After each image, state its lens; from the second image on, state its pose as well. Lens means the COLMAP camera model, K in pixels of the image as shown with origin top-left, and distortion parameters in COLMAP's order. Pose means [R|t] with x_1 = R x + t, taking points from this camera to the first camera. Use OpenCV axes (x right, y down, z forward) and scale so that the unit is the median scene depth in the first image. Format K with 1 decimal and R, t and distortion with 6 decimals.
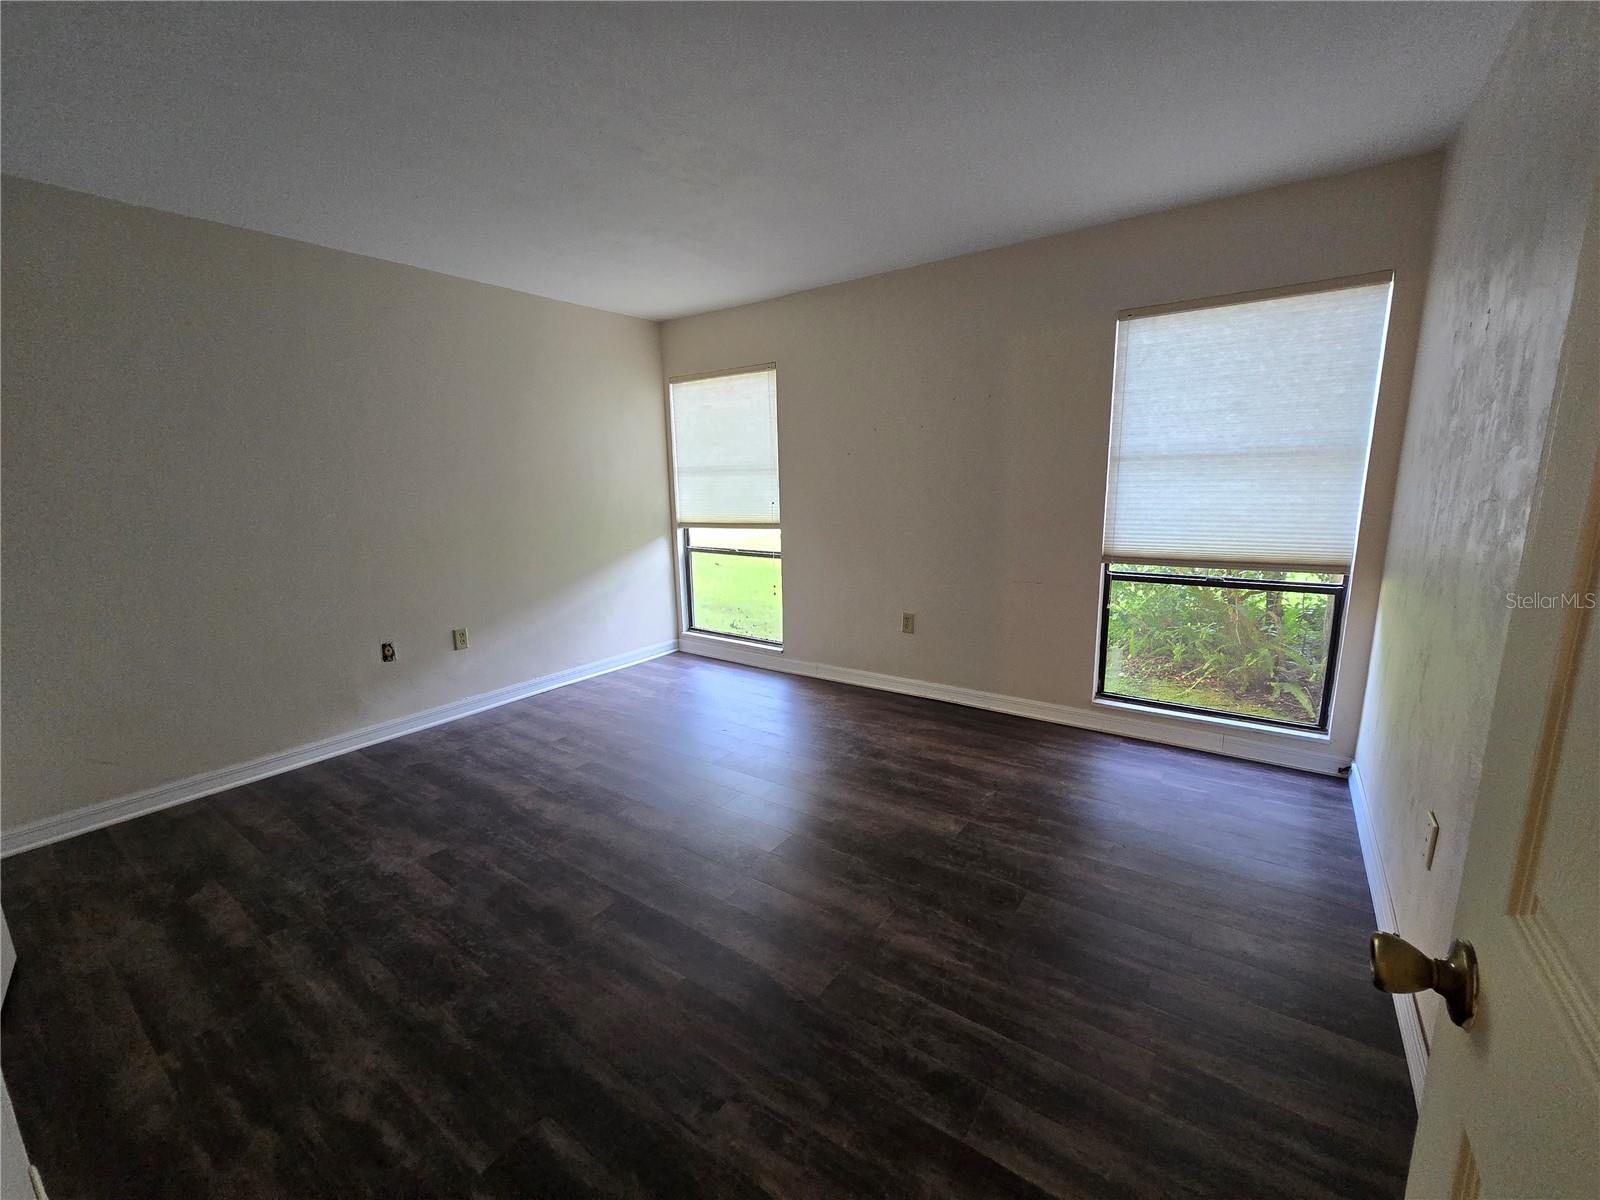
lens RADIAL K [[655.3, 0, 803.8], [0, 655.3, 606.7], [0, 0, 1]] dist [-0.002155, -0.000931]
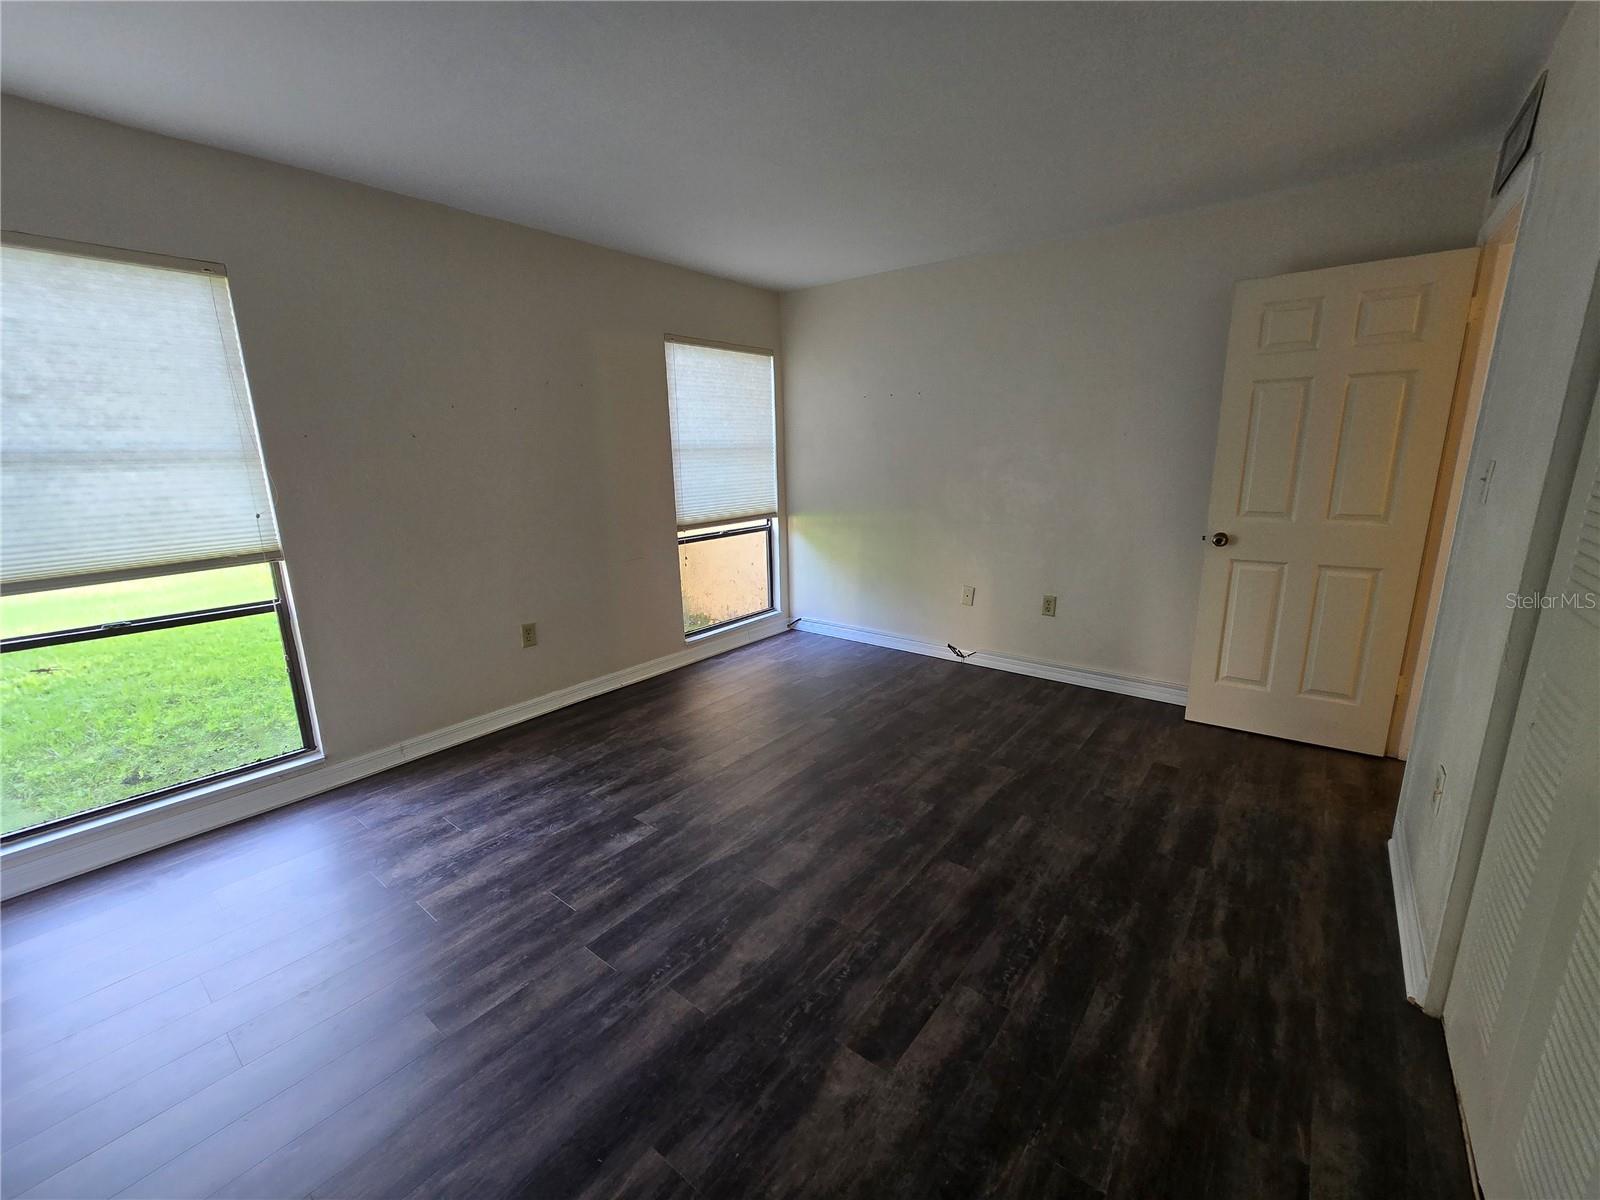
lens RADIAL K [[655.3, 0, 803.8], [0, 655.3, 606.7], [0, 0, 1]] dist [-0.002155, -0.000931]
pose [[0.050044, -0.211601, 0.976074, -1.030883], [0.212917, 0.957093, 0.196569, -0.162063], [-0.975788, 0.197985, 0.092950, 0.867395]]
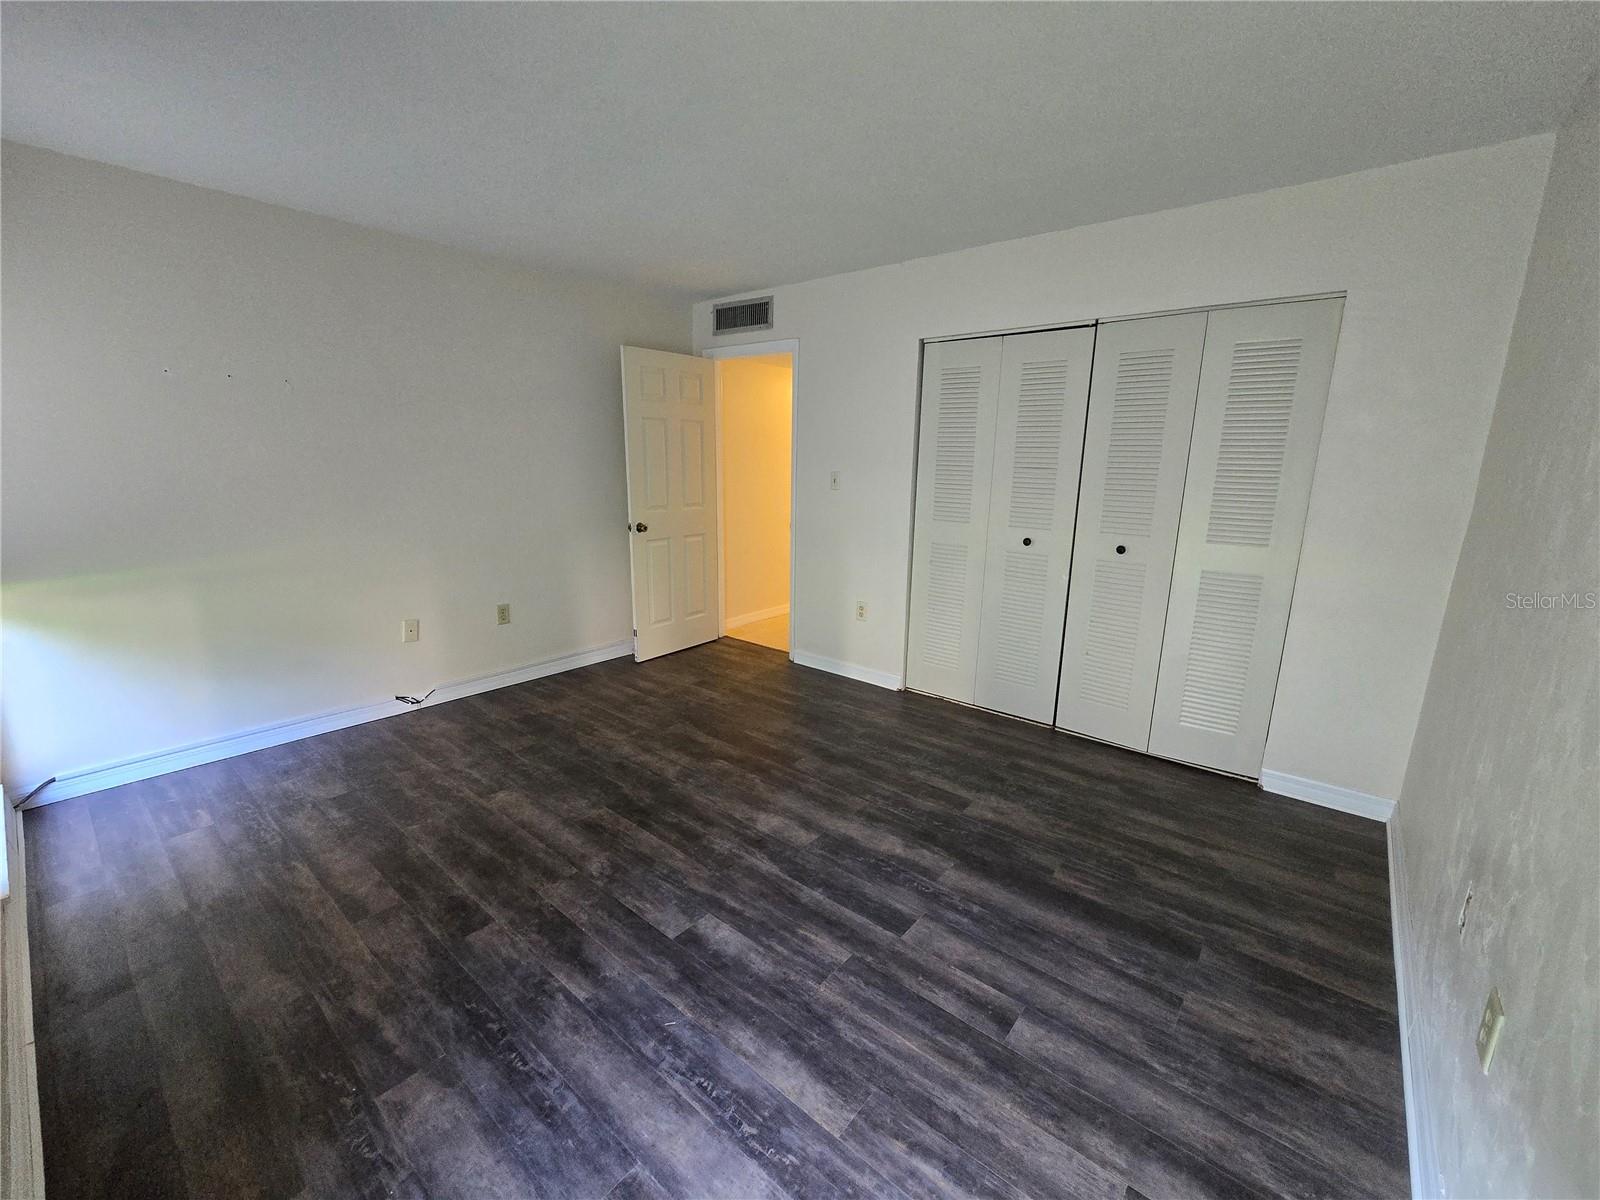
lens RADIAL K [[655.3, 0, 803.8], [0, 655.3, 606.7], [0, 0, 1]] dist [-0.002155, -0.000931]
pose [[-0.997264, -0.008853, 0.073391, -0.345679], [0.021967, 0.912465, 0.408564, -0.377650], [-0.070583, 0.409059, -0.909774, 1.801221]]
